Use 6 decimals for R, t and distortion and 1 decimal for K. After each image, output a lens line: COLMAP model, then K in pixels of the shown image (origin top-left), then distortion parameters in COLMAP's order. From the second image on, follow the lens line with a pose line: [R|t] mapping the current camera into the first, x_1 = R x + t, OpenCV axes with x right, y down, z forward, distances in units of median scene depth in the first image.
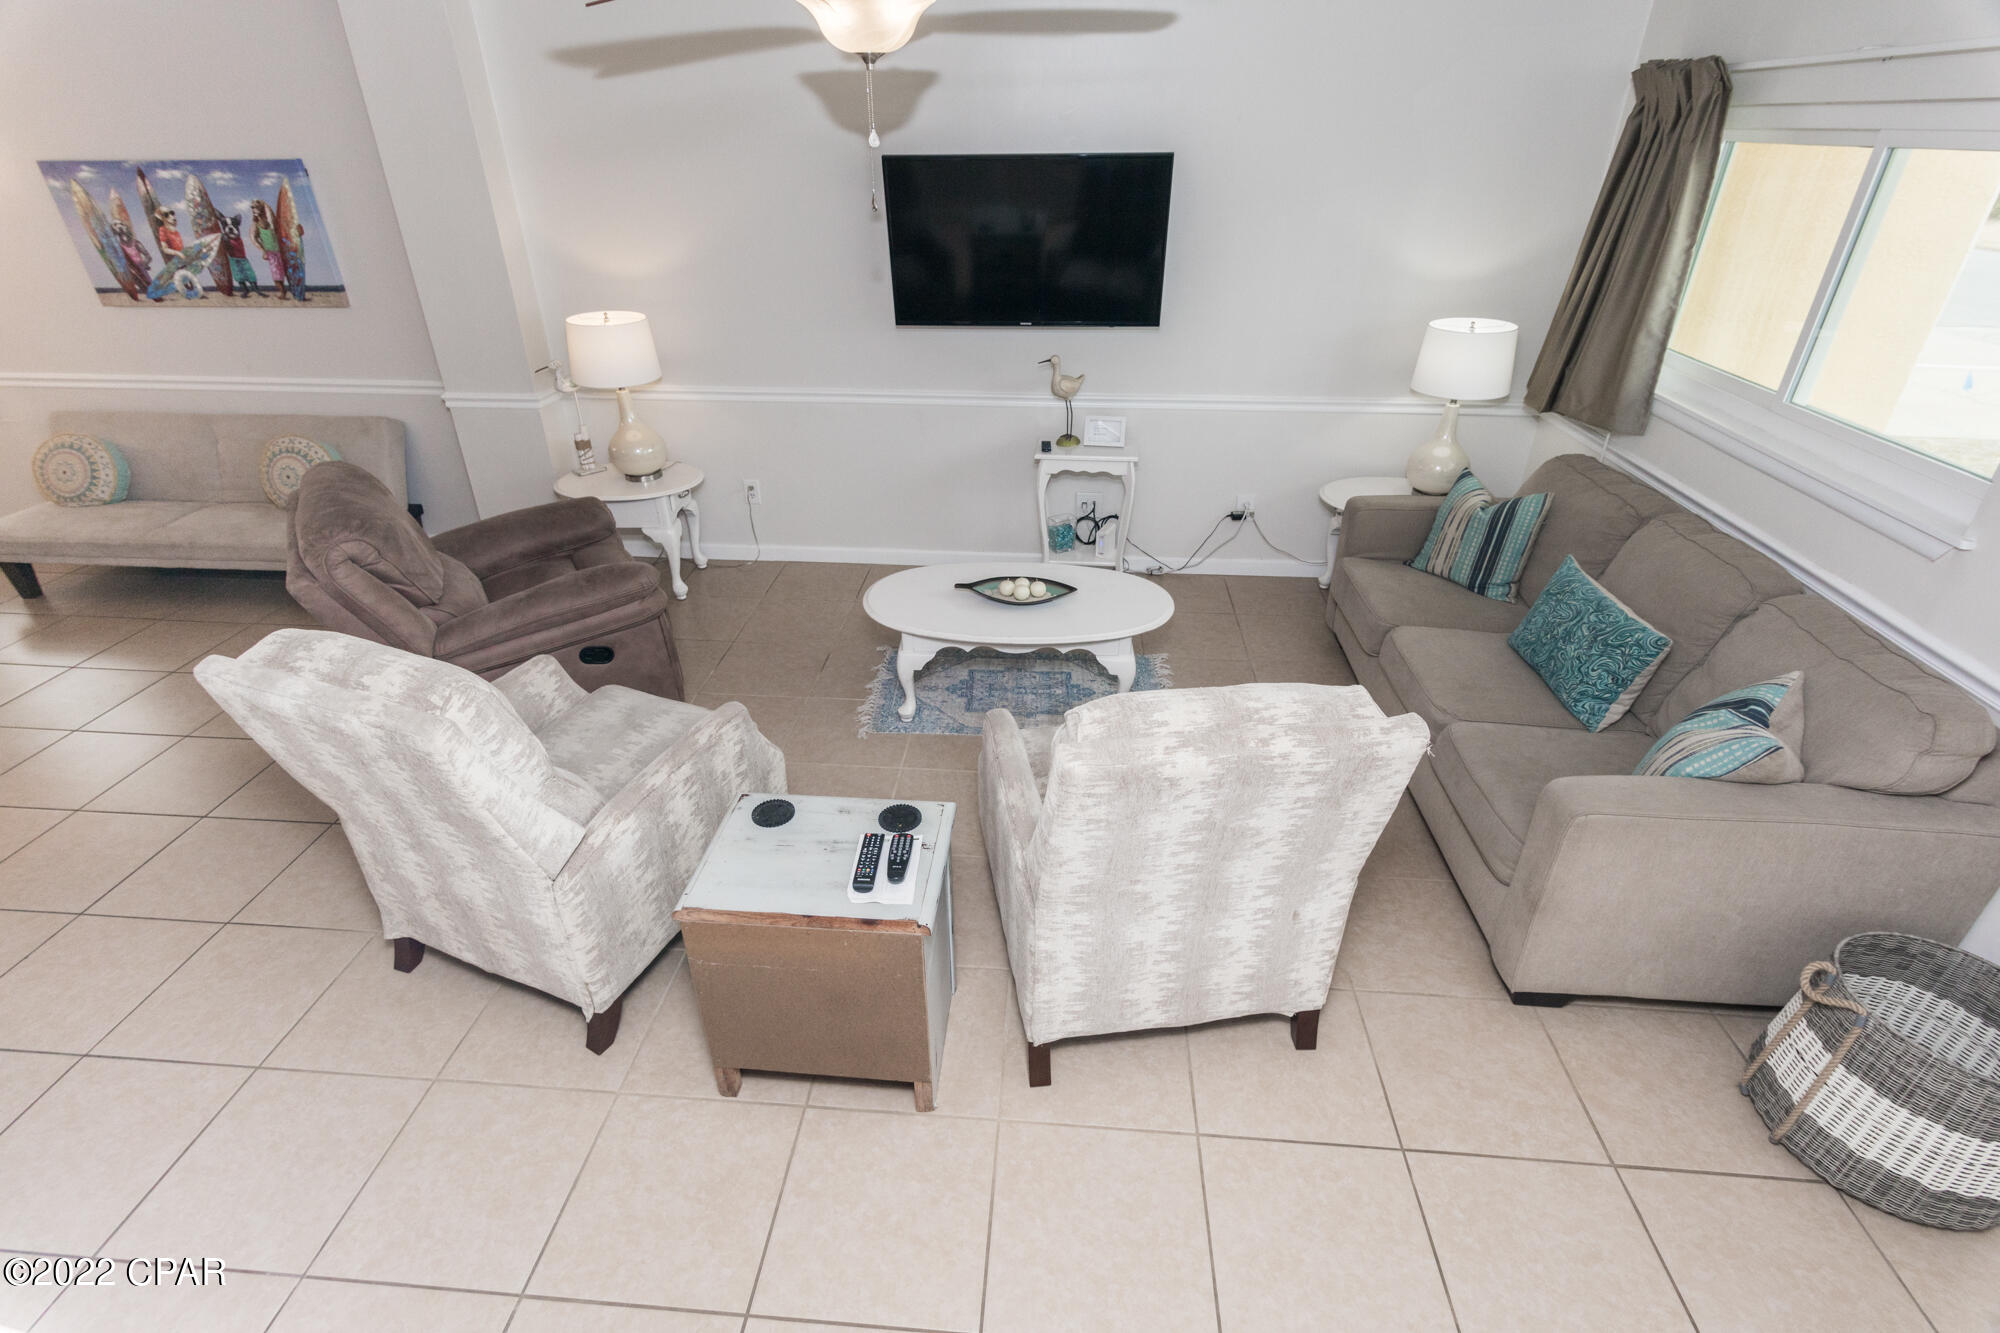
lens RADIAL K [[957.2, 0, 991.7], [0, 957.2, 670.7], [0, 0, 1]] dist [0.004536, -0.001510]
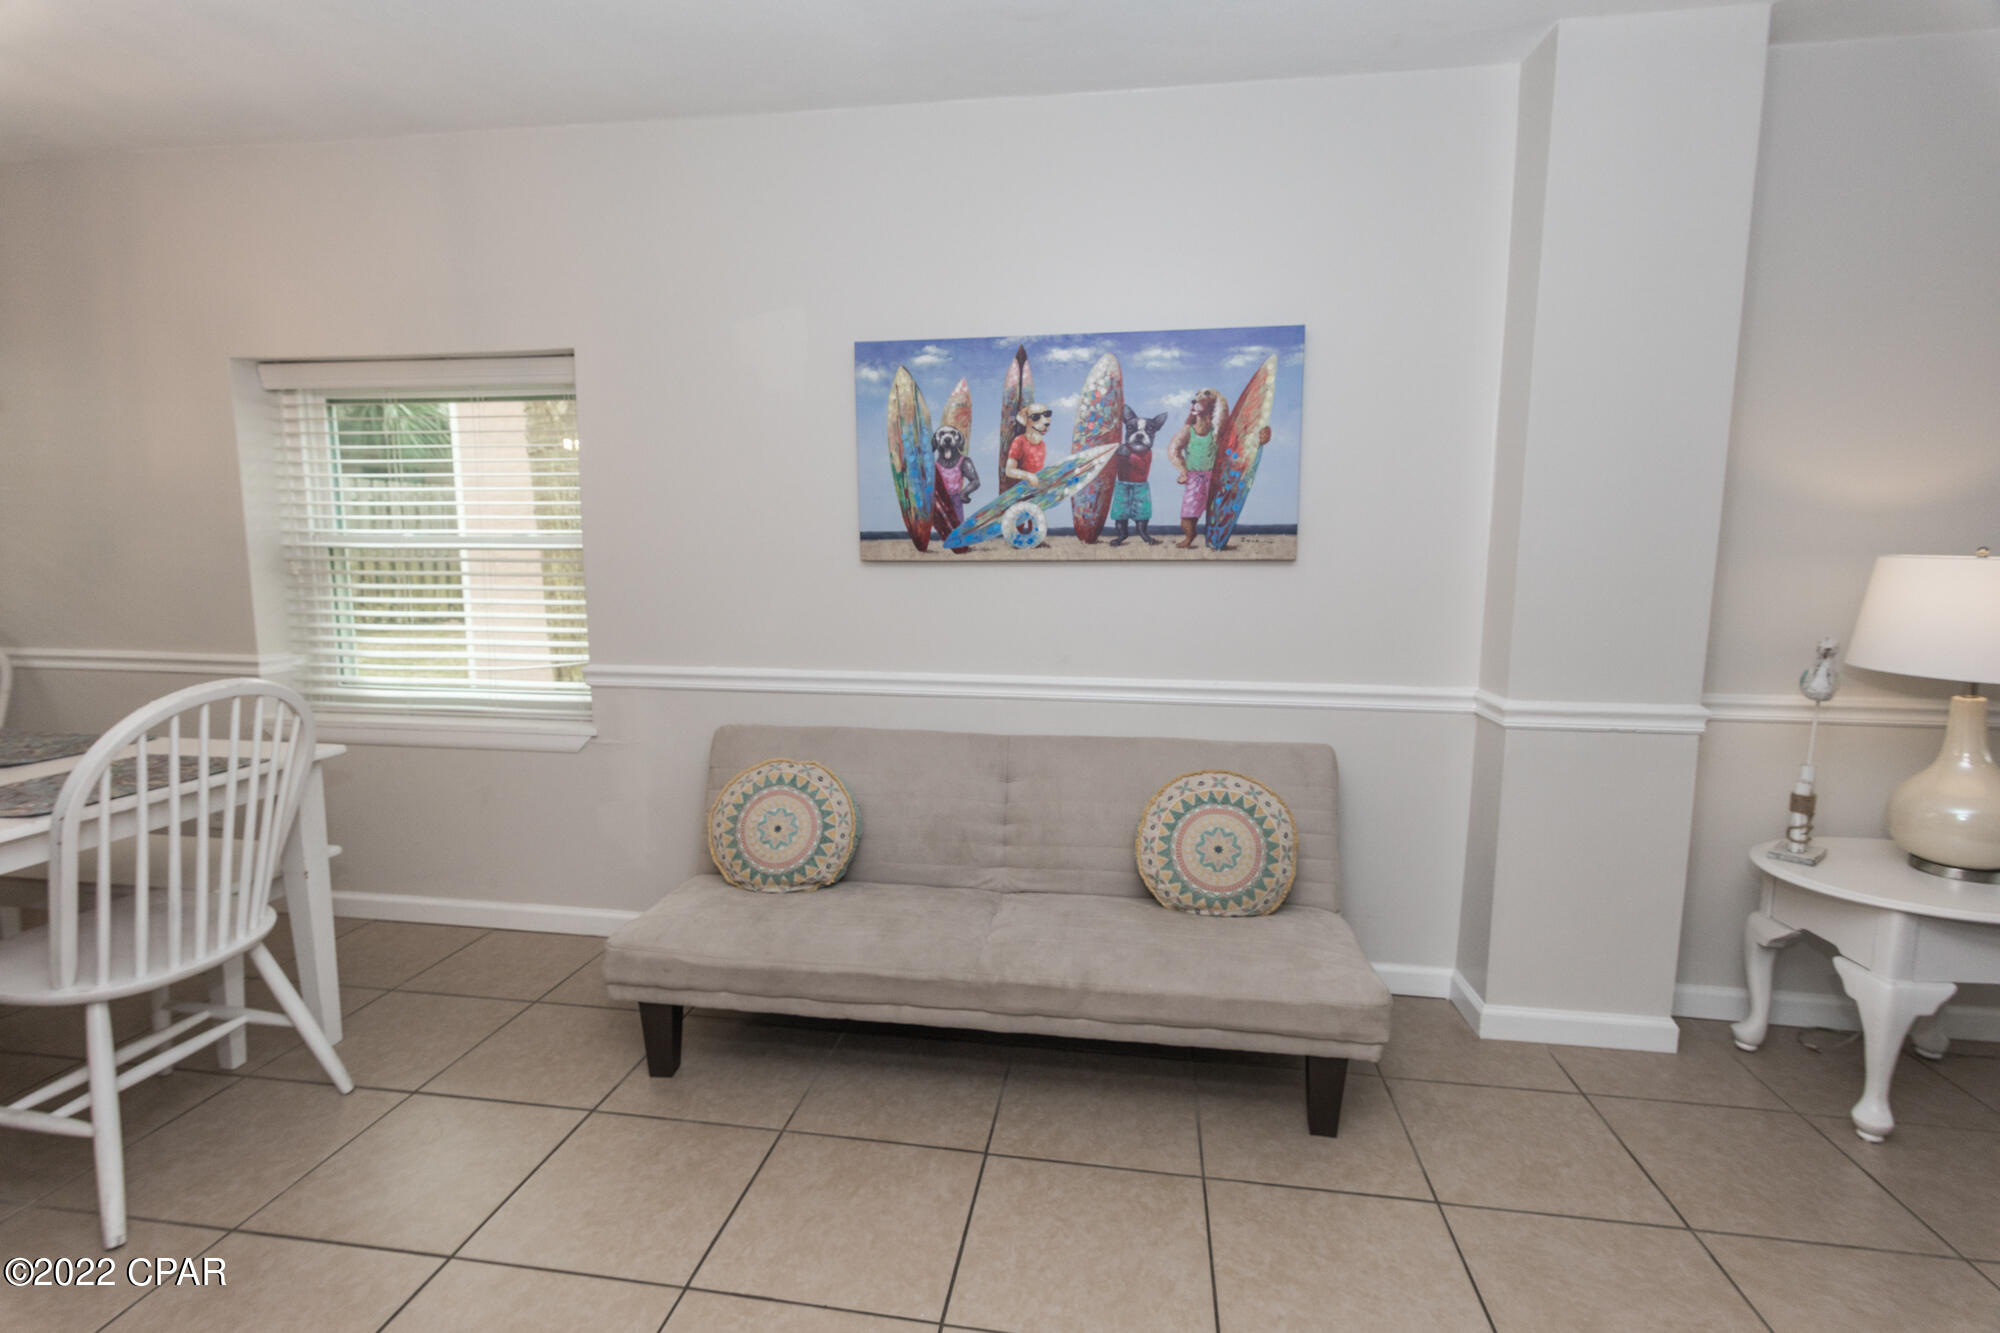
lens RADIAL K [[957.2, 0, 991.7], [0, 957.2, 670.7], [0, 0, 1]] dist [0.004536, -0.001510]
pose [[0.996796, 0.015481, -0.078477, -0.838404], [-0.043813, 0.926499, -0.373739, -0.096600], [0.066923, 0.375980, 0.924208, 0.496423]]
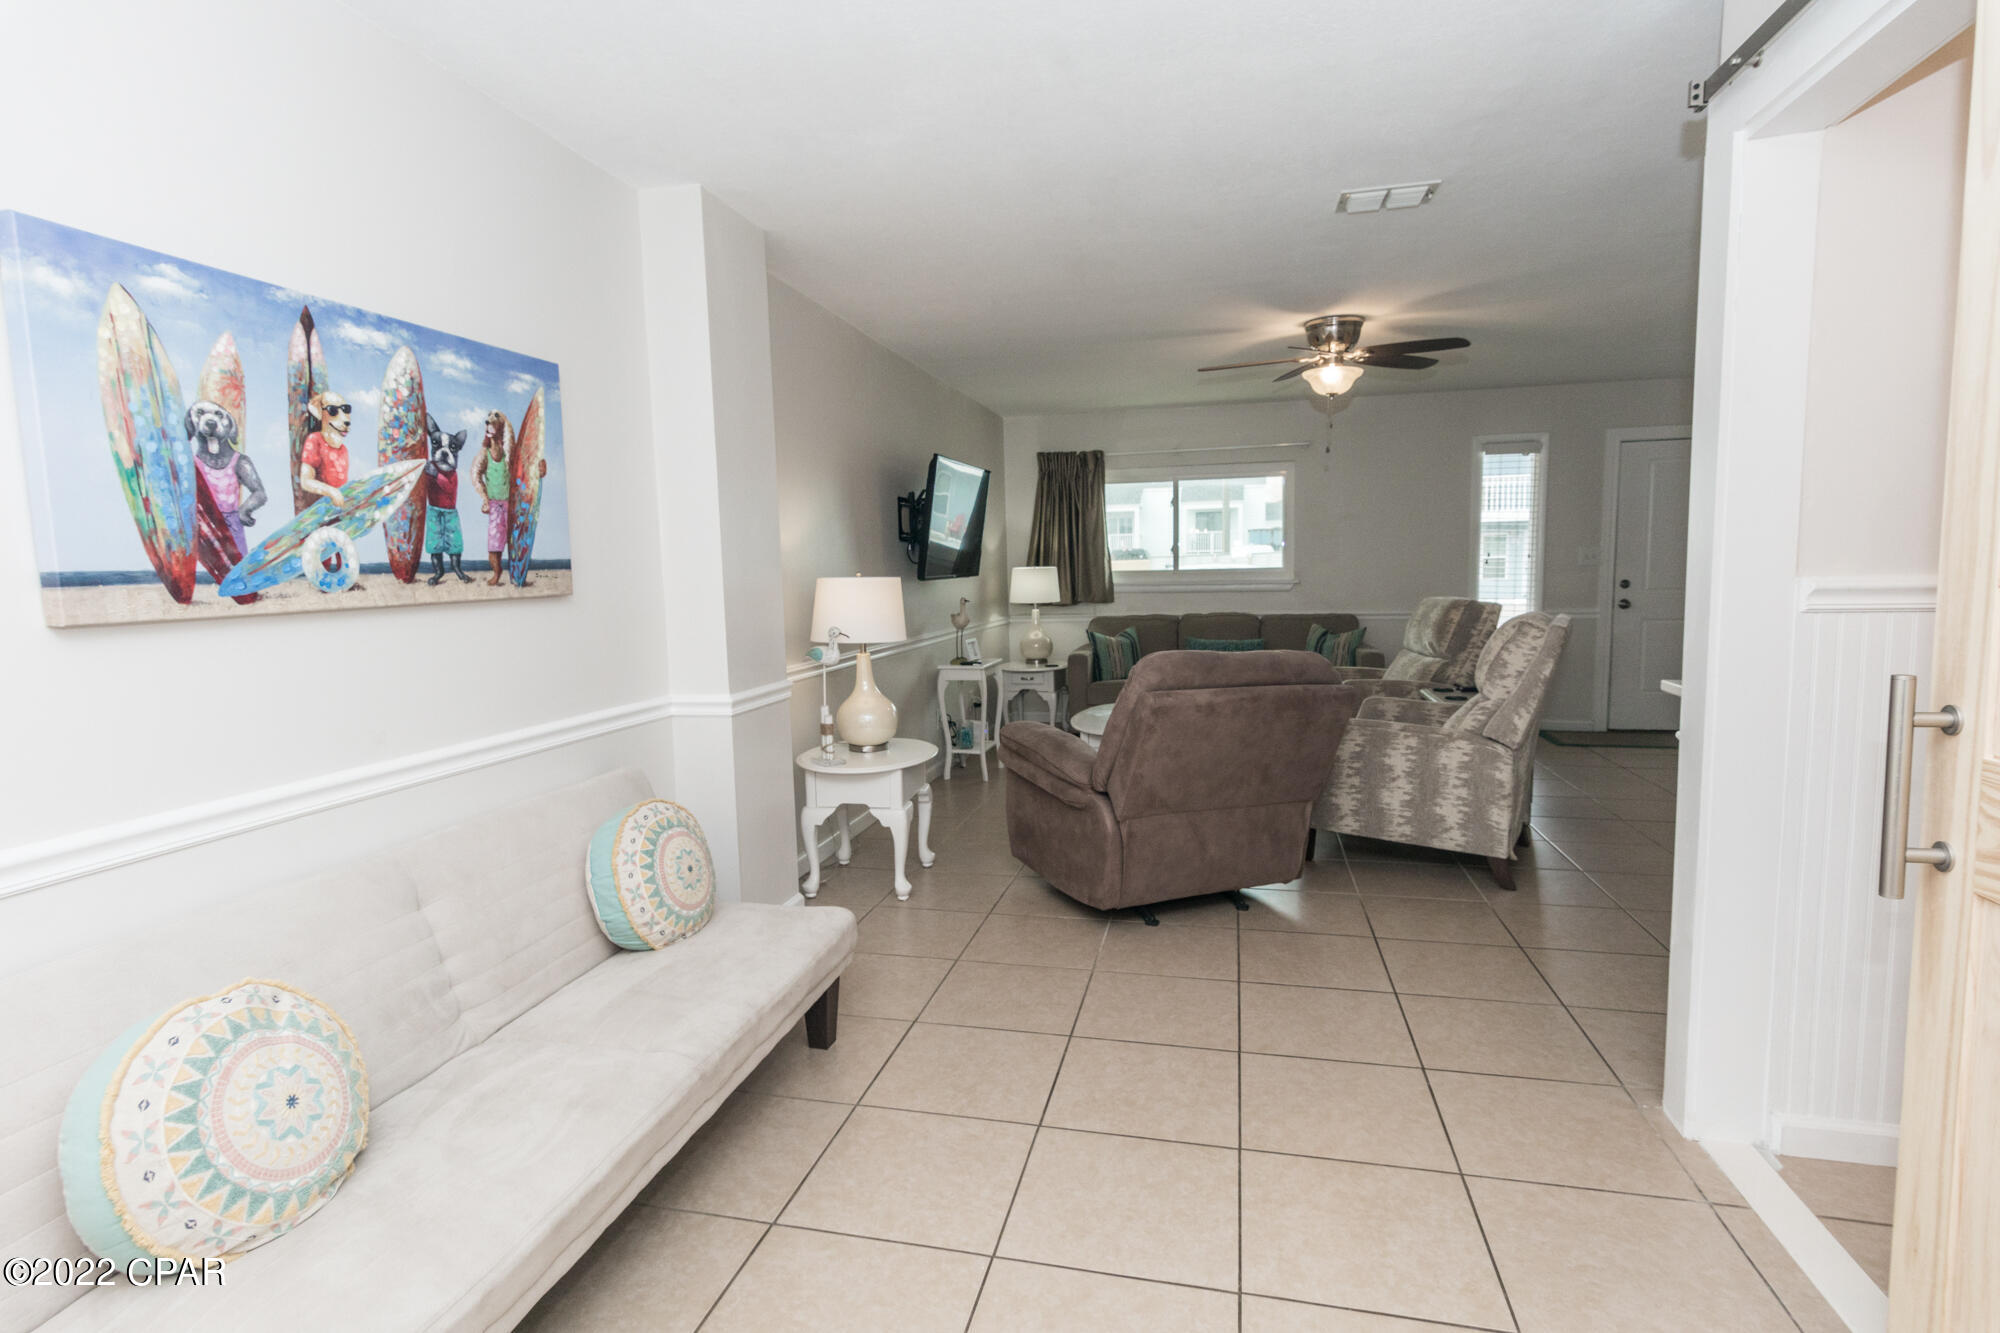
lens RADIAL K [[994.0, 0, 990.7], [0, 994.0, 670.9], [0, 0, 1]] dist [0.003376, -0.000247]
pose [[0.160023, -0.105548, 0.981454, -1.273405], [0.509394, 0.860481, 0.009483, -0.223088], [-0.845524, 0.498429, 0.191462, 0.717750]]
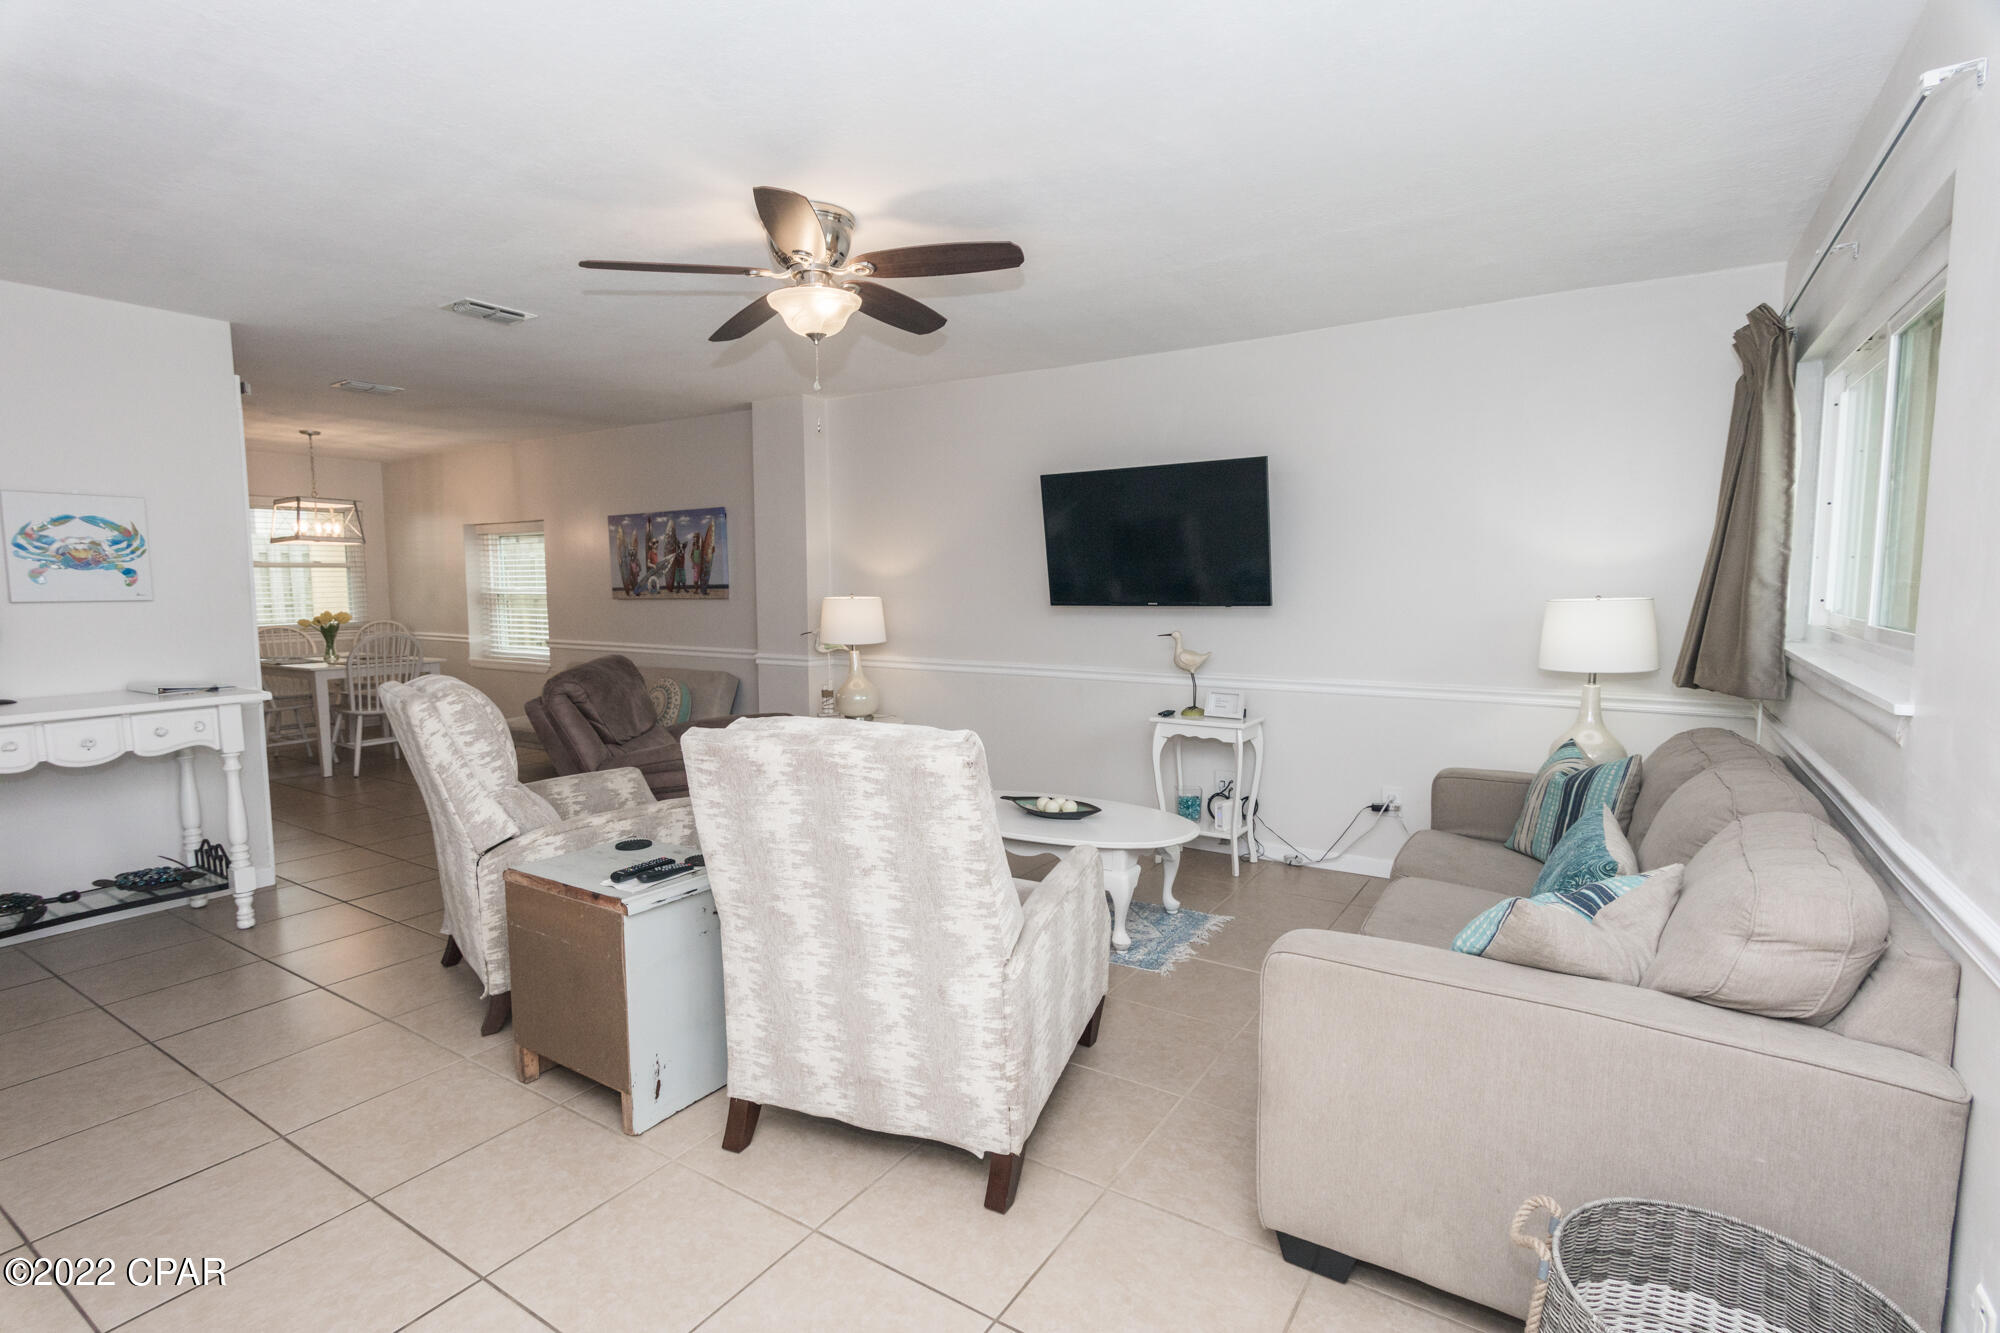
lens RADIAL K [[966.3, 0, 997.0], [0, 966.3, 668.8], [0, 0, 1]] dist [0.003073, -0.000429]
pose [[0.878404, 0.039759, -0.476262, 0.396011], [-0.232953, 0.905754, -0.354038, 0.141161], [0.417299, 0.421935, 0.804880, 0.046629]]
